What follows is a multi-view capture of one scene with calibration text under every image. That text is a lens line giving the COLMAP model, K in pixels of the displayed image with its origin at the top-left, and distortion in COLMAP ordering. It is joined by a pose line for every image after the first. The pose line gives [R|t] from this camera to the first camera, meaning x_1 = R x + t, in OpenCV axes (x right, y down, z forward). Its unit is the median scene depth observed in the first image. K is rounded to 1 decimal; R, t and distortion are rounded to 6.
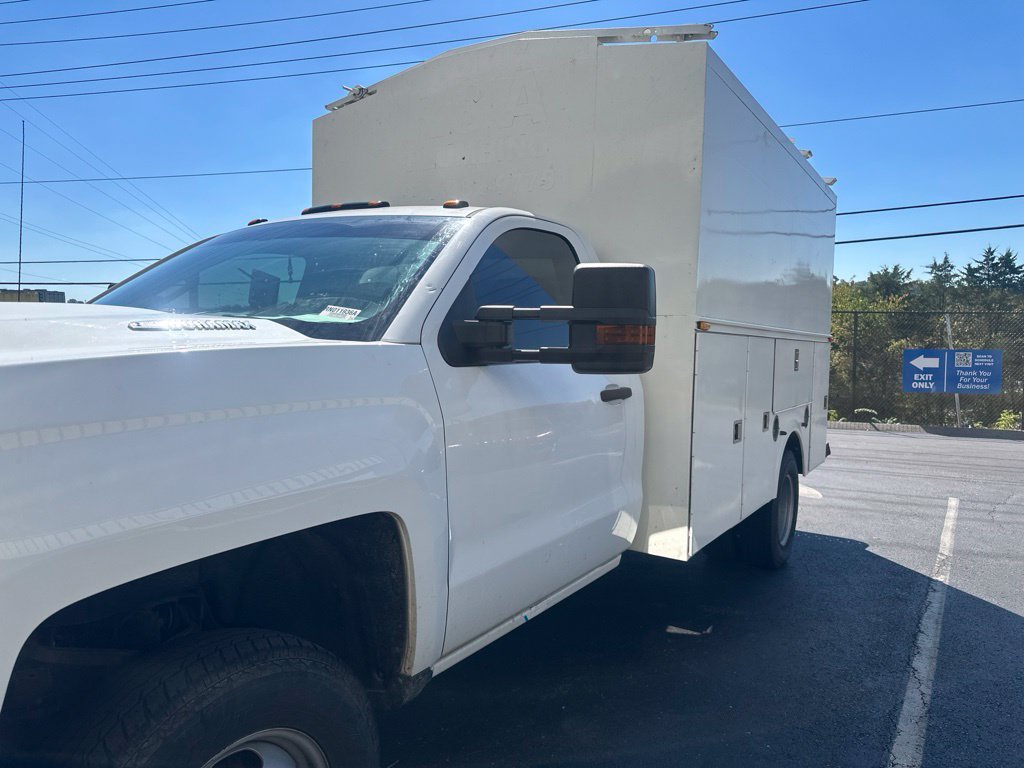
lens RADIAL K [[722.0, 0, 516.5], [0, 722.0, 385.3], [0, 0, 1]] dist [0.047492, -0.059673]
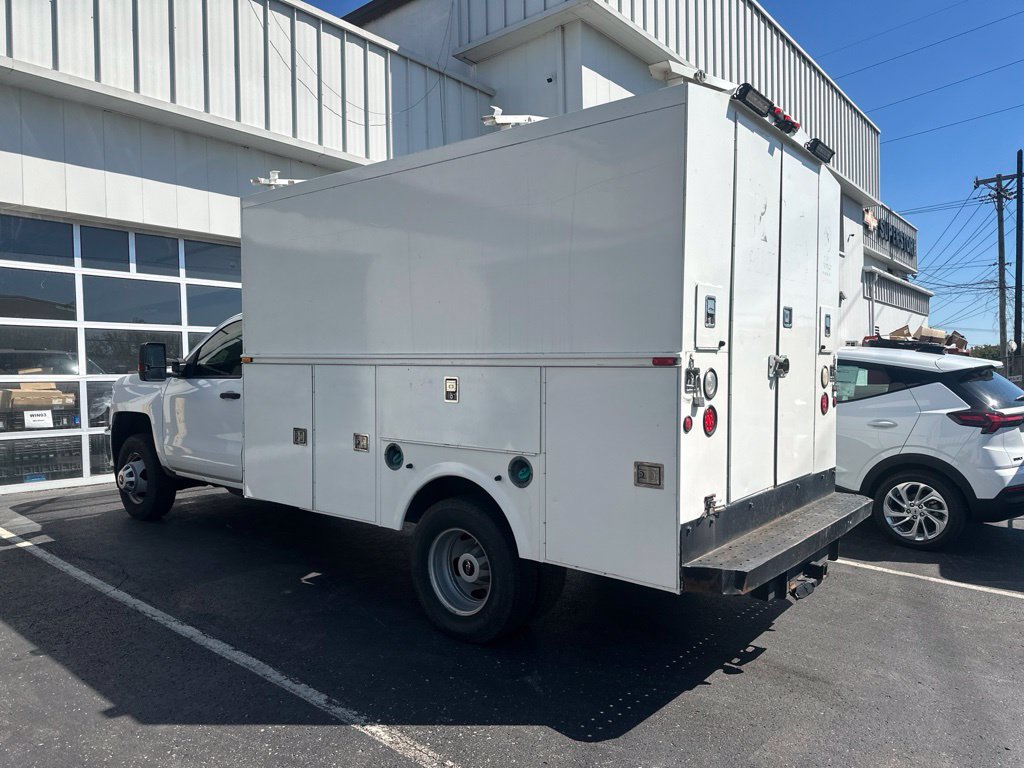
lens RADIAL K [[722.0, 0, 506.2], [0, 722.0, 388.4], [0, 0, 1]] dist [0.047492, -0.059673]
pose [[-0.130454, 0.013789, -0.991358, 1.917243], [-0.059811, 0.997973, 0.021752, -0.091710], [0.989649, 0.062132, -0.129365, 1.881610]]
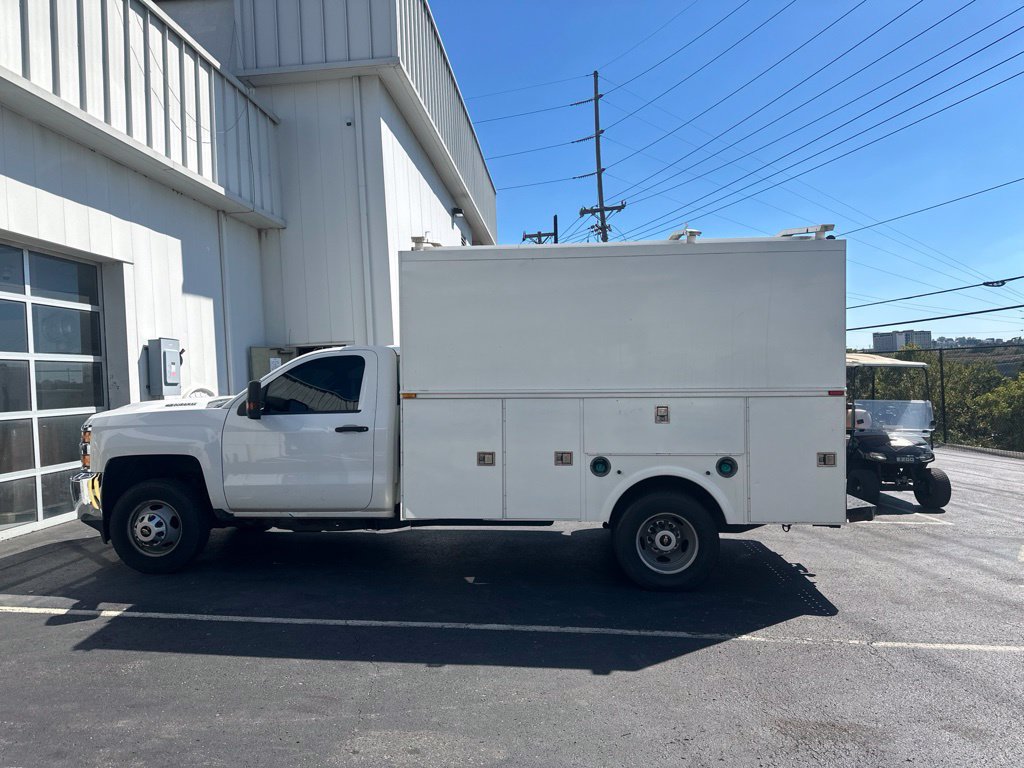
lens RADIAL K [[722.0, 0, 506.2], [0, 722.0, 381.7], [0, 0, 1]] dist [0.047492, -0.059673]
pose [[0.462004, -0.020604, -0.886638, 2.099555], [-0.028834, 0.998853, -0.038236, -0.055700], [0.886409, 0.043231, 0.460880, 0.378171]]
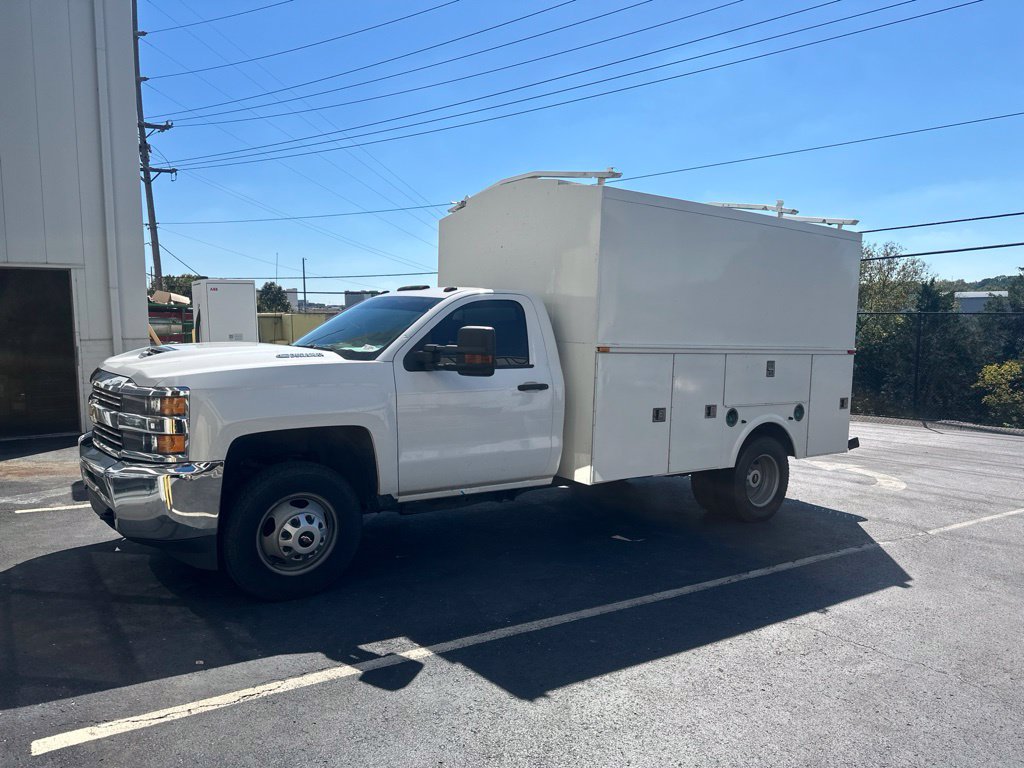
lens RADIAL K [[722.0, 0, 508.6], [0, 722.0, 387.5], [0, 0, 1]] dist [0.047492, -0.059673]
pose [[0.921800, 0.033633, -0.386204, 0.735373], [-0.028939, 0.999420, 0.017963, -0.016454], [0.386584, -0.005381, 0.922239, -0.680016]]
